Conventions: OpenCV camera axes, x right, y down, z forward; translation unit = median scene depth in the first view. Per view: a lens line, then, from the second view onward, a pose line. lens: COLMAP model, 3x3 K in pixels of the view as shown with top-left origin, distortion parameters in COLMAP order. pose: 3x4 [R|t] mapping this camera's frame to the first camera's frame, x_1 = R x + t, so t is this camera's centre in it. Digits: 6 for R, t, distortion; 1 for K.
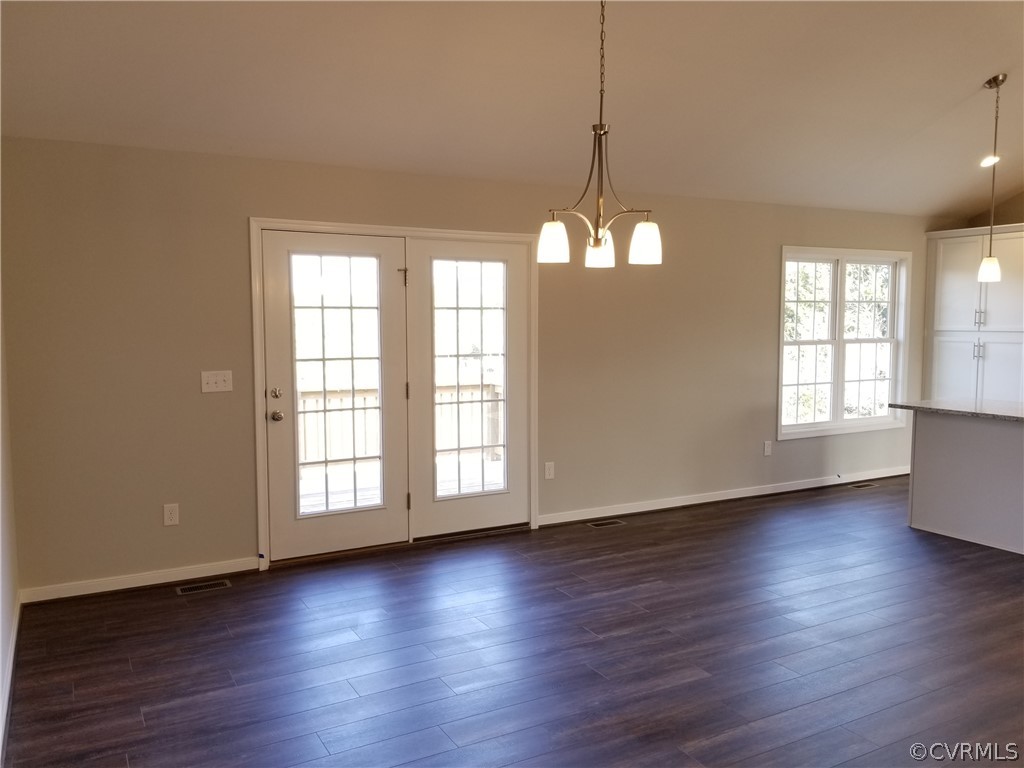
lens RADIAL K [[797.7, 0, 512.0], [0, 797.7, 384.0], [0, 0, 1]] dist [0.082842, -0.099640]
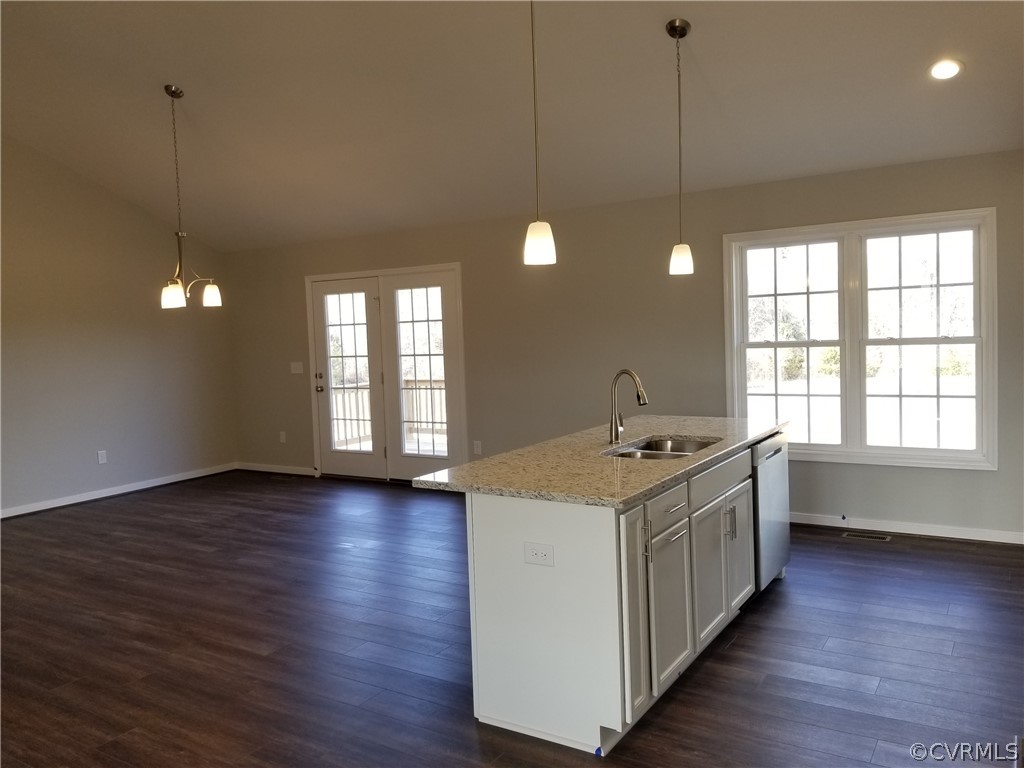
lens RADIAL K [[797.7, 0, 512.0], [0, 797.7, 384.0], [0, 0, 1]] dist [0.082842, -0.099640]
pose [[0.478830, 0.046038, -0.876700, 1.255039], [-0.033885, 0.998849, 0.033945, -0.038661], [0.877254, 0.013453, 0.479839, 0.476258]]
